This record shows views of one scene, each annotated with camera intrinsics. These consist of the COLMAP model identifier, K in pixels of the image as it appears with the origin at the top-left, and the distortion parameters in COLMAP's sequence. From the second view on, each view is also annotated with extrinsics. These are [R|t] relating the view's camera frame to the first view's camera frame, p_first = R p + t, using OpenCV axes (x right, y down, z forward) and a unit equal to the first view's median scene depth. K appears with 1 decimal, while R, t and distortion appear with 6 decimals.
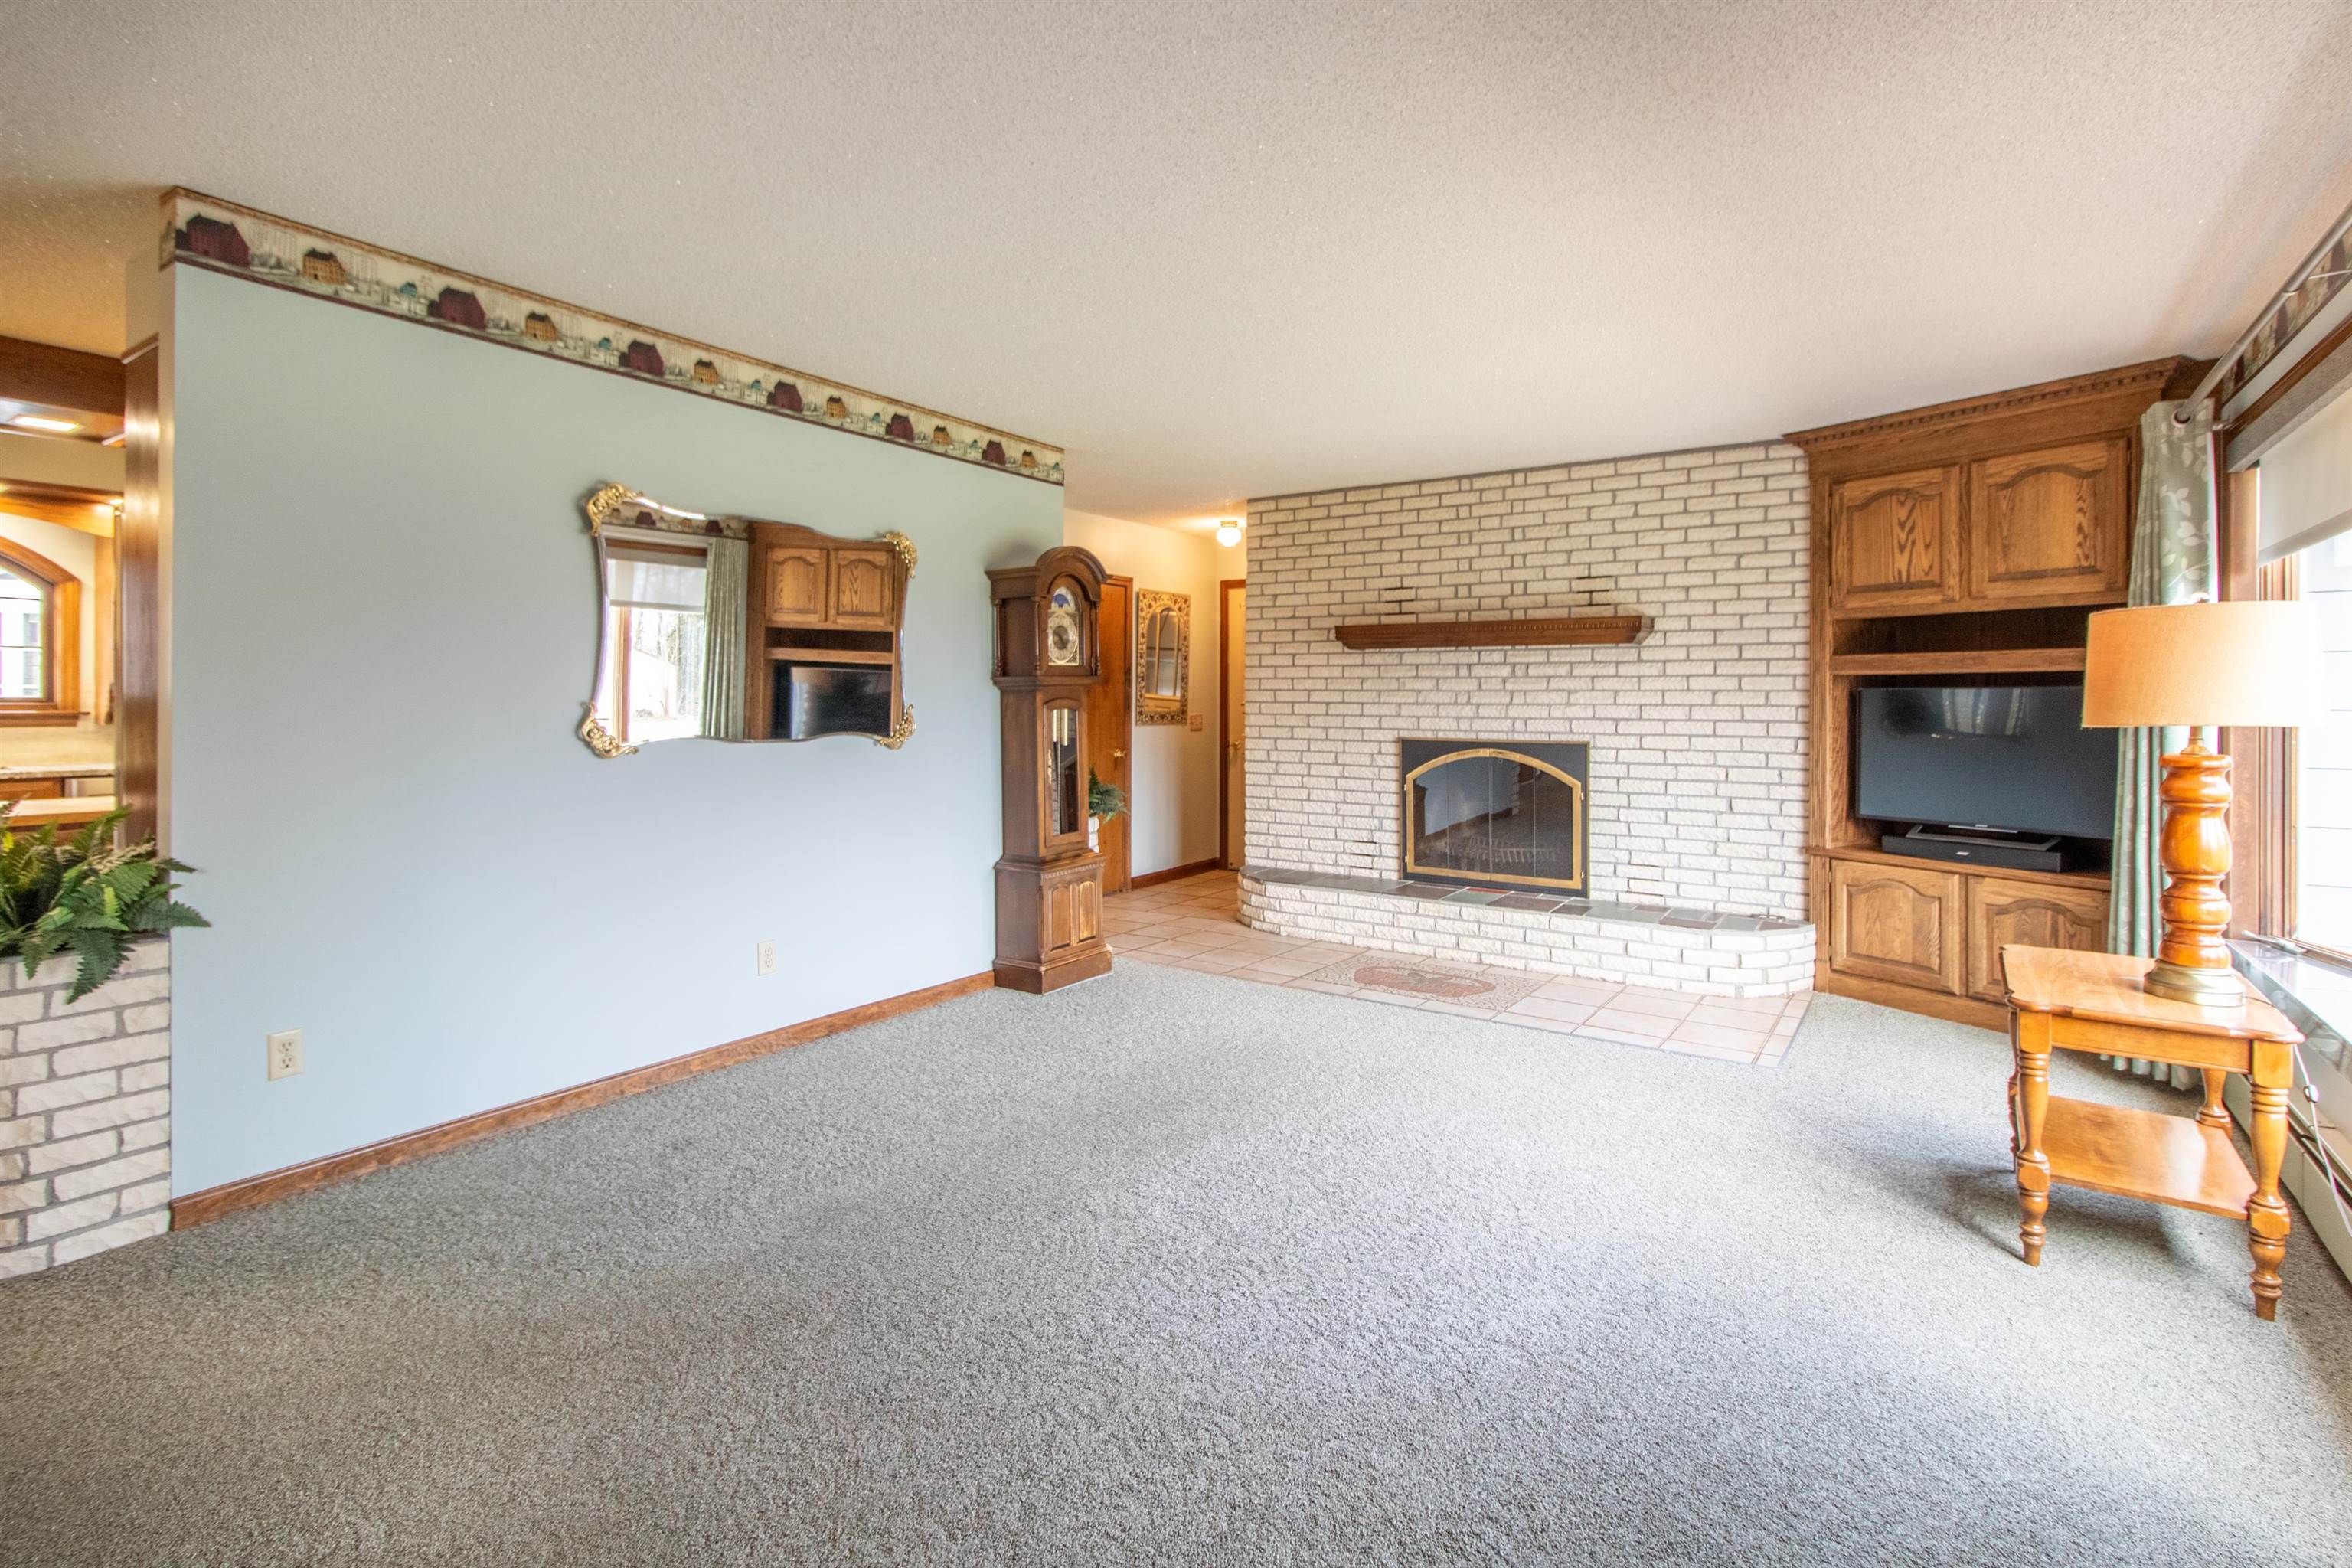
lens RADIAL K [[1110.1, 0, 1176.9], [0, 1110.1, 697.2], [0, 0, 1]] dist [0.000029, 0.000090]
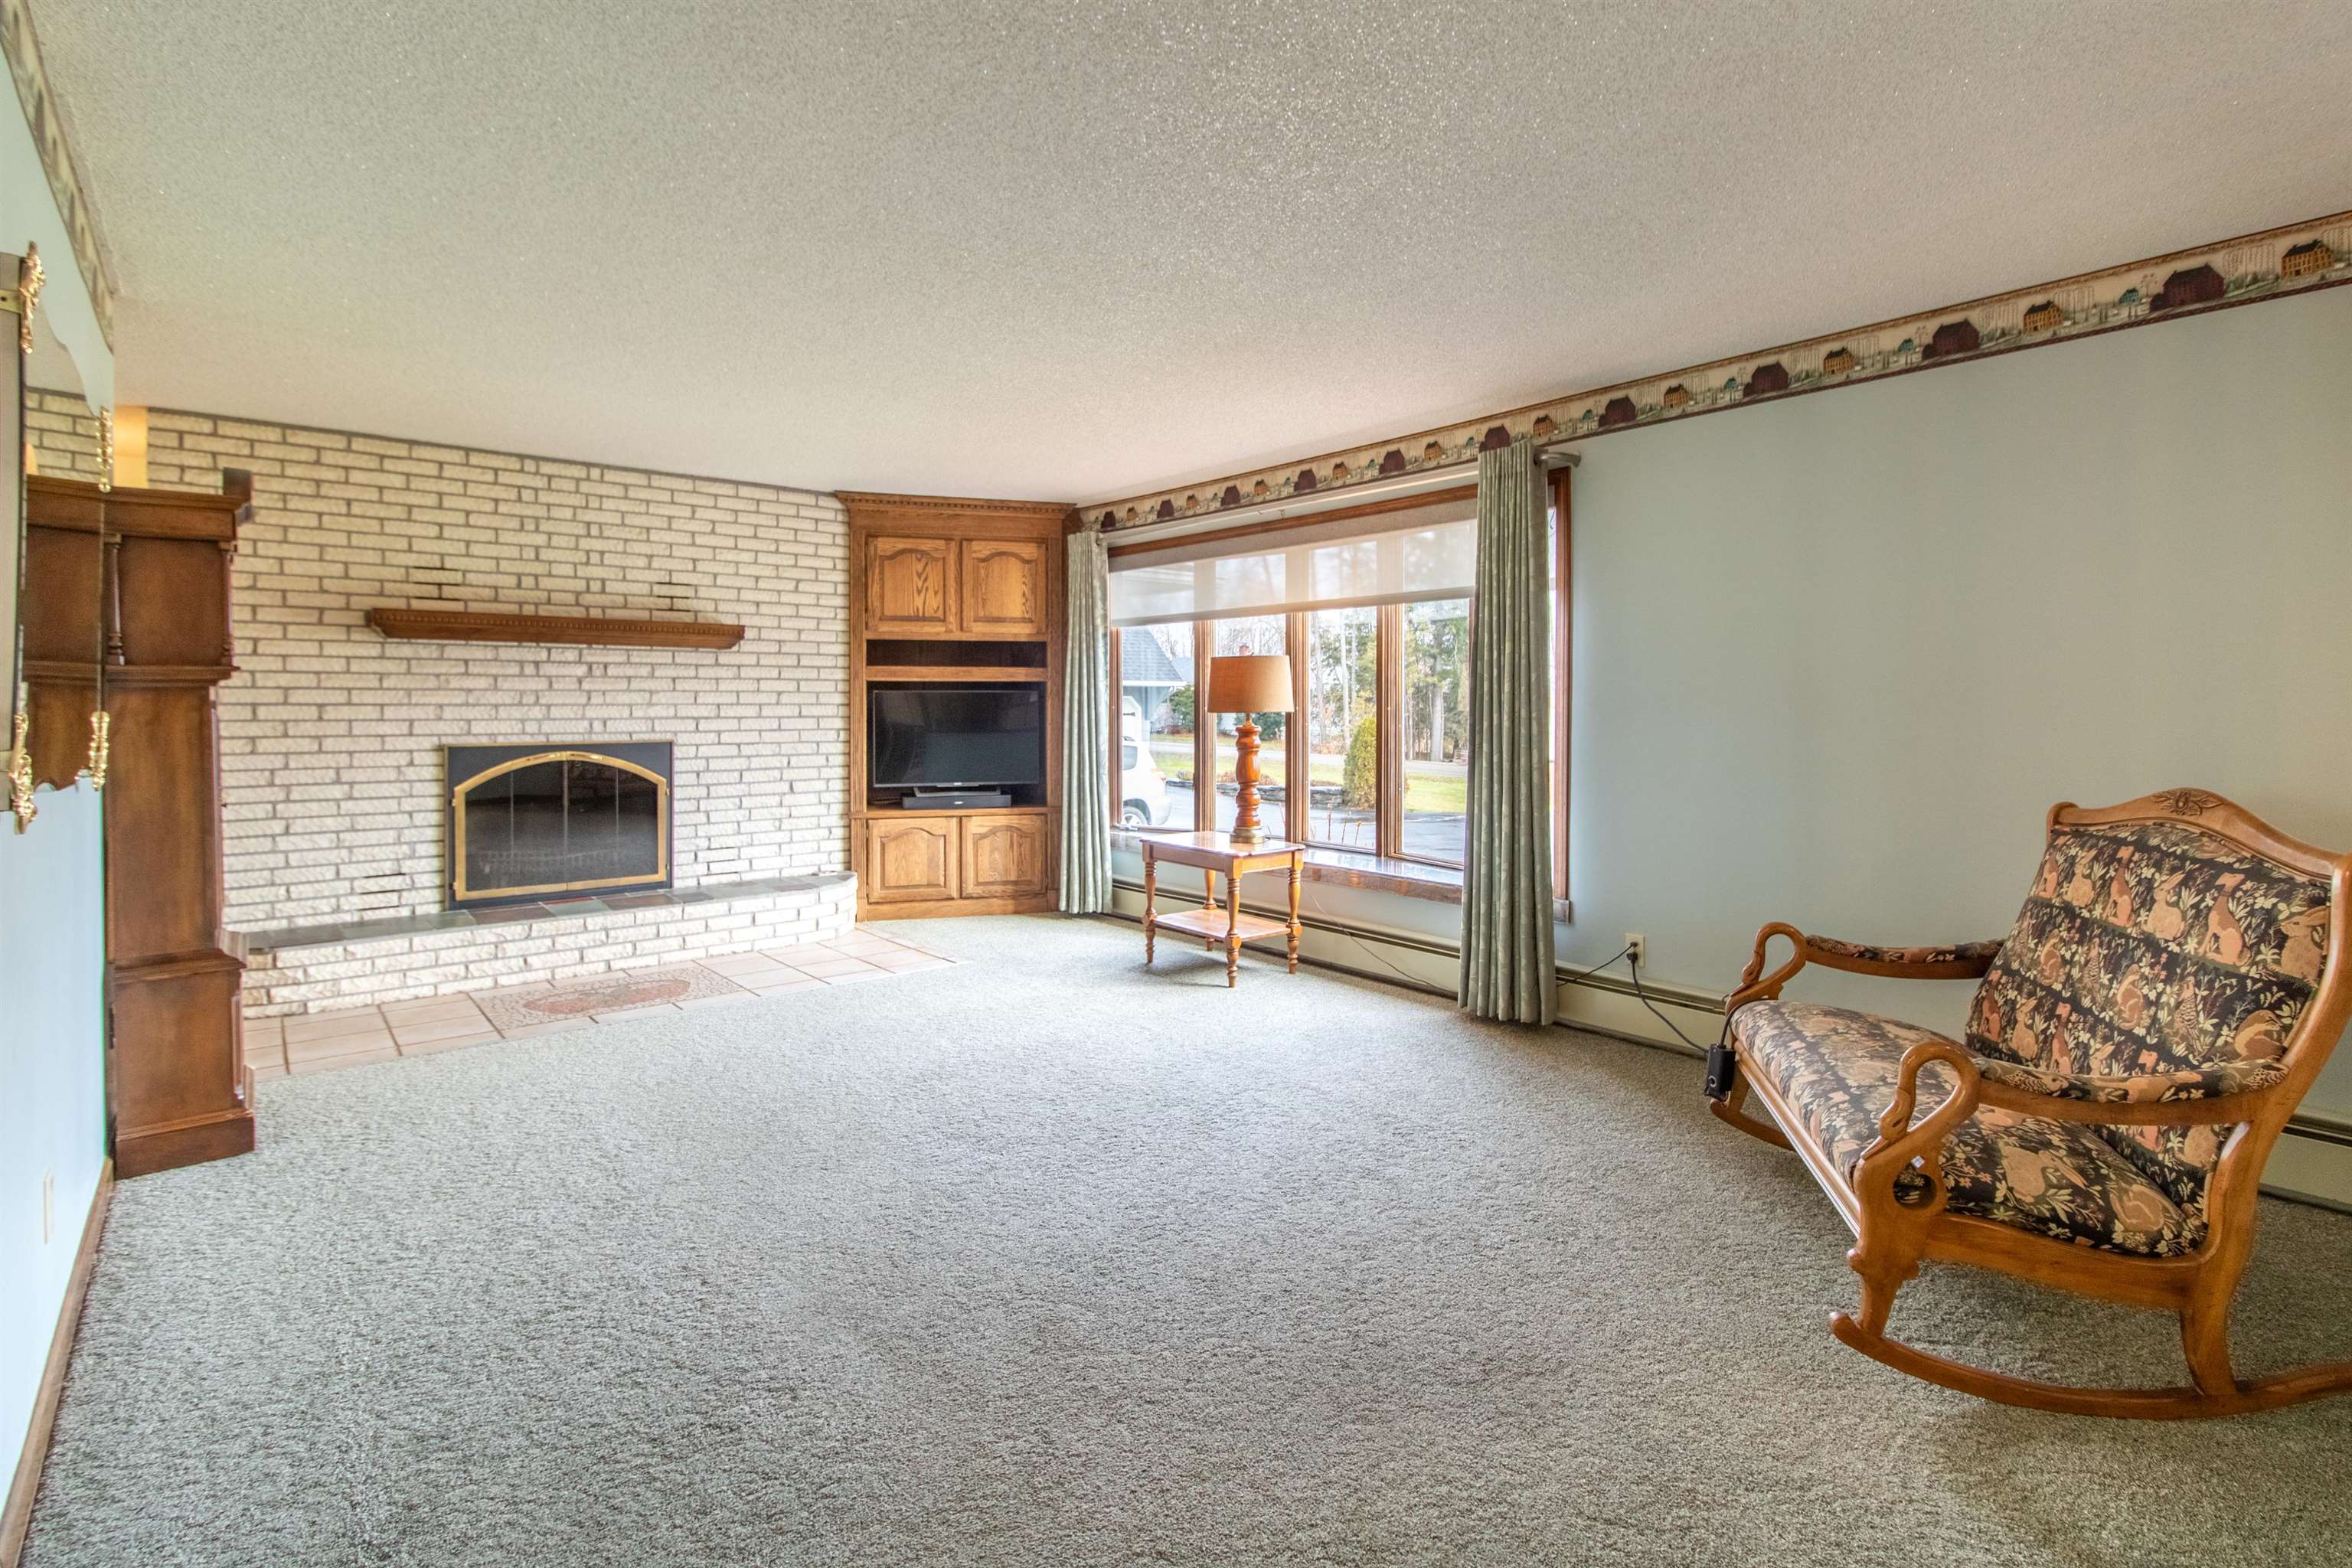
lens RADIAL K [[1110.1, 0, 1176.9], [0, 1110.1, 697.2], [0, 0, 1]] dist [0.000029, 0.000090]
pose [[0.272733, -0.000803, 0.962089, -0.518010], [-0.001935, 0.999997, 0.001384, -0.002562], [-0.962088, -0.002239, 0.272731, 0.253394]]
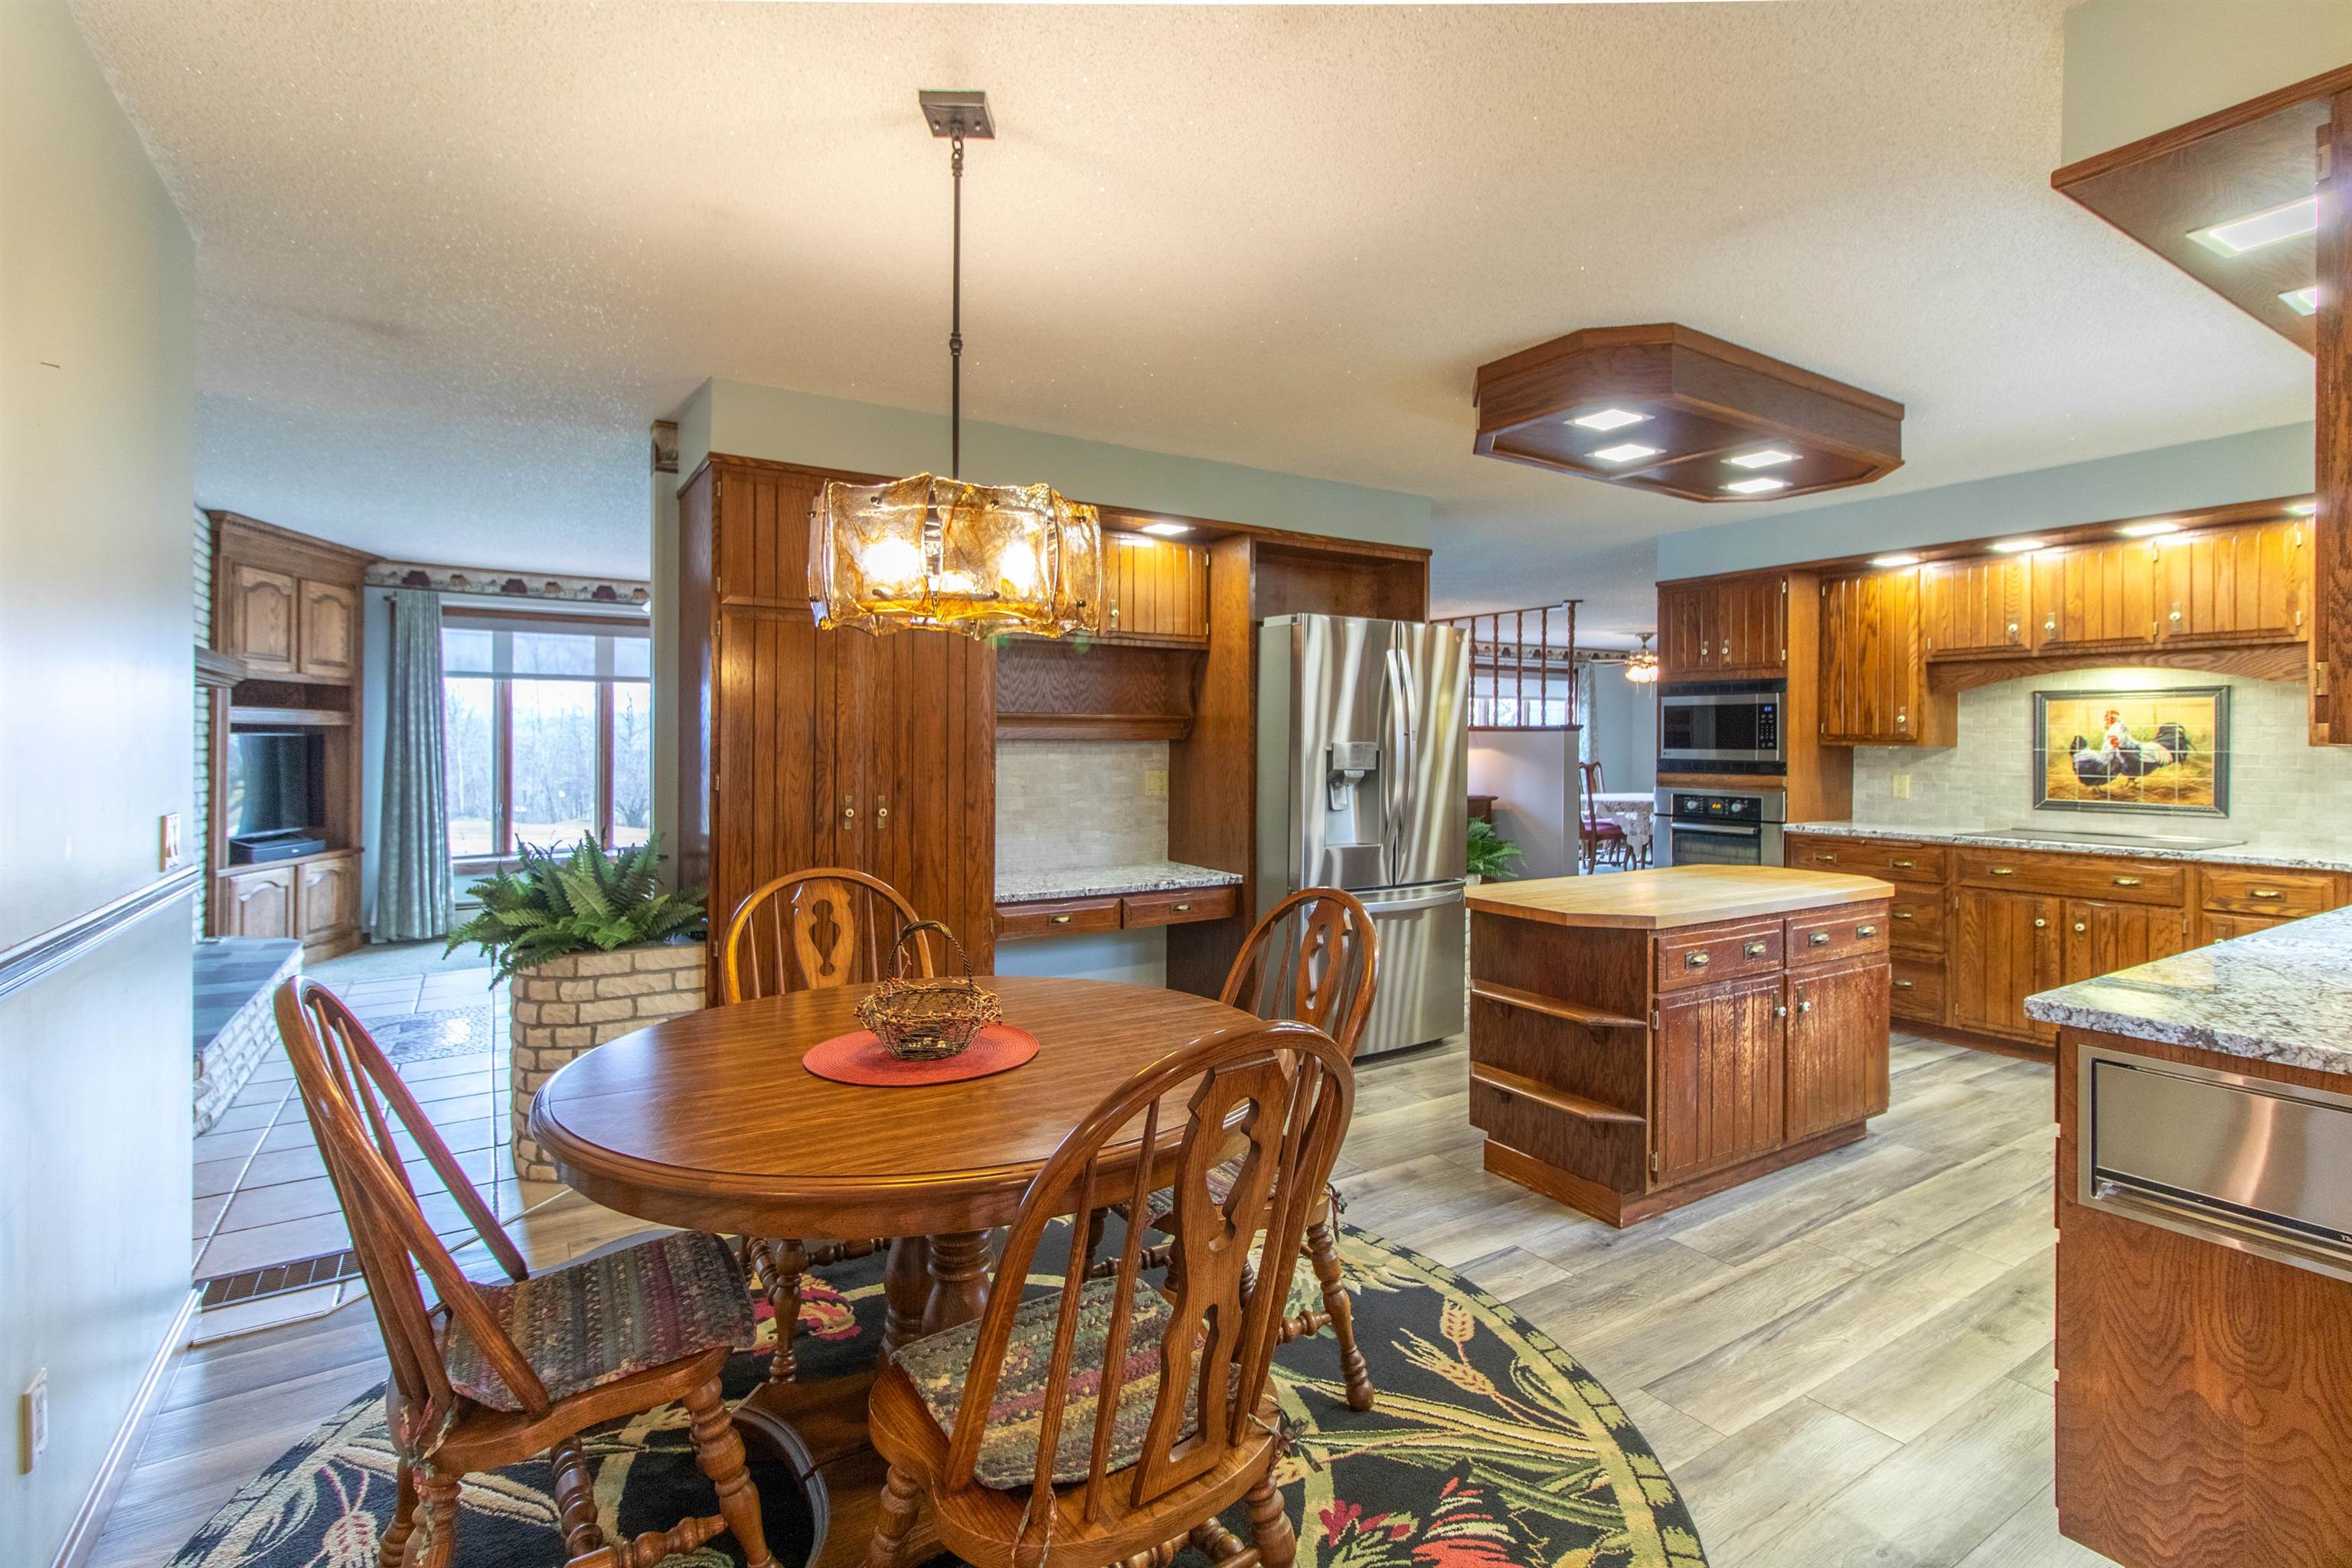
lens RADIAL K [[1110.1, 0, 1176.9], [0, 1110.1, 697.2], [0, 0, 1]] dist [0.000029, 0.000090]
pose [[-0.915770, 0.010103, 0.401576, -0.734796], [-0.004185, 0.999390, -0.034685, -0.009410], [-0.401681, -0.033444, -0.915169, 1.500368]]
